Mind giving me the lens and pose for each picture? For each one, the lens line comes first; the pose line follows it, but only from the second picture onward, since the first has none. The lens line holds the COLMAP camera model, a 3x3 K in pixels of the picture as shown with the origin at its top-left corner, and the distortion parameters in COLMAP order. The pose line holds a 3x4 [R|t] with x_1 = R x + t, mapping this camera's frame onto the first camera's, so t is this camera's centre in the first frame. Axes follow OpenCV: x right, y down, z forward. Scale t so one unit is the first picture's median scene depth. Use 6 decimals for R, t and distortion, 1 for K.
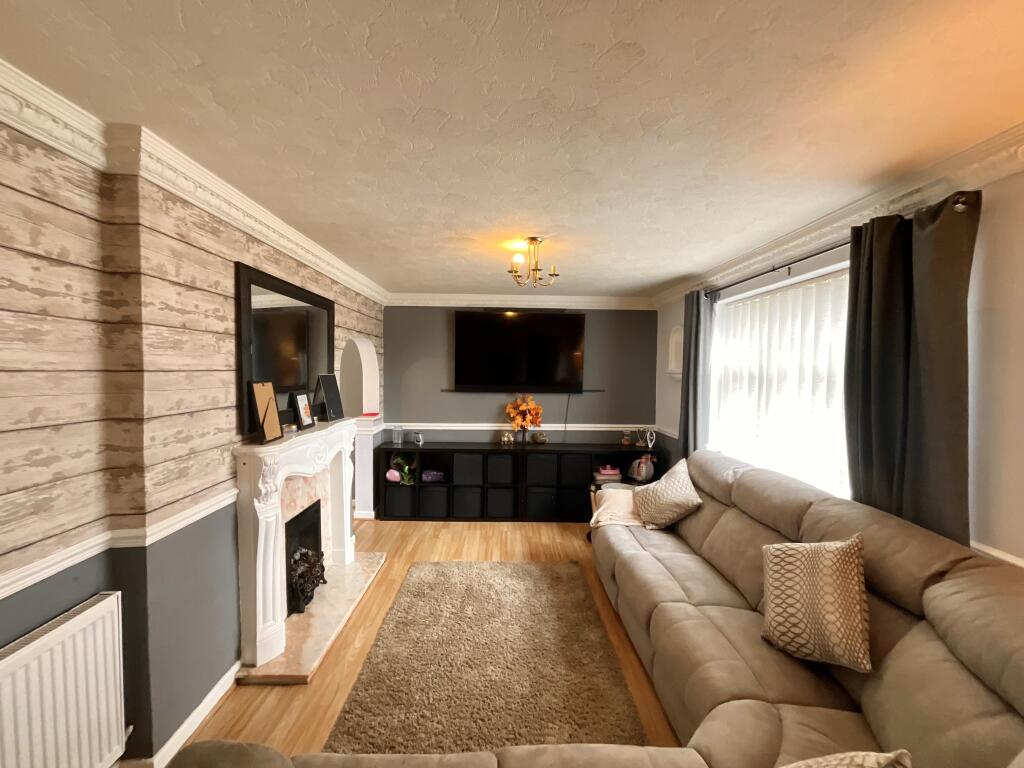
lens RADIAL K [[410.0, 0, 511.0], [0, 410.0, 385.8], [0, 0, 1]] dist [-0.000284, 0.000866]
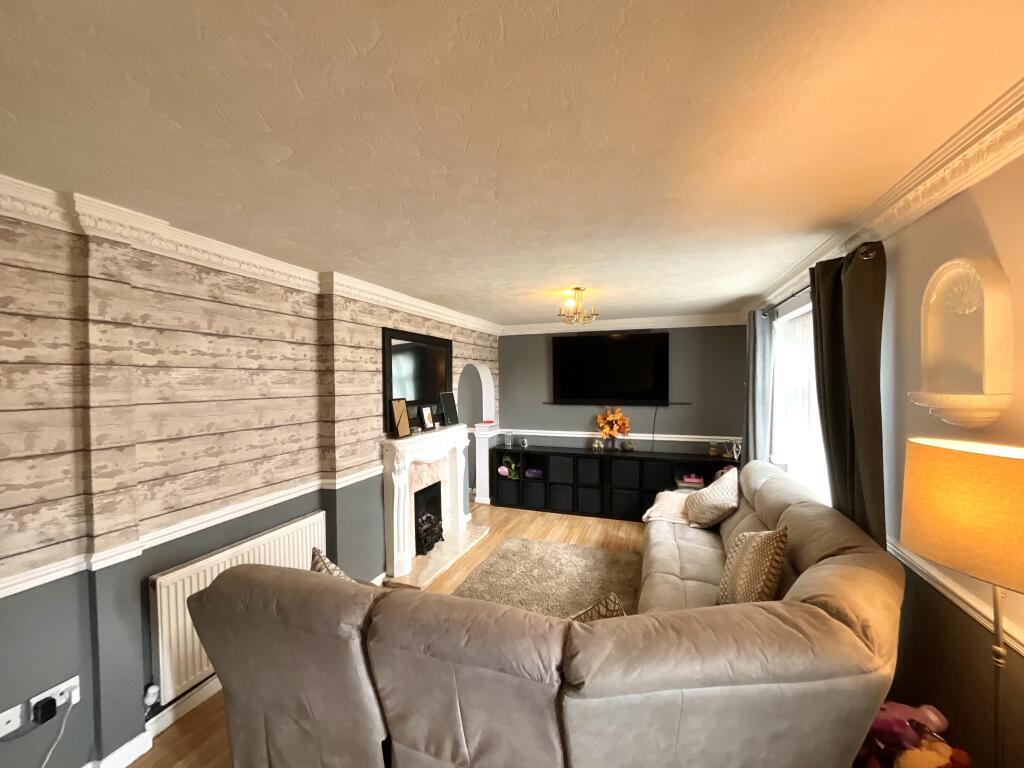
lens RADIAL K [[410.0, 0, 512.0], [0, 410.0, 386.6], [0, 0, 1]] dist [-0.000284, 0.000866]
pose [[0.932575, -0.013411, -0.360728, 0.325529], [0.005691, 0.999732, -0.022455, -0.018797], [0.360932, 0.018888, 0.932401, -0.278630]]
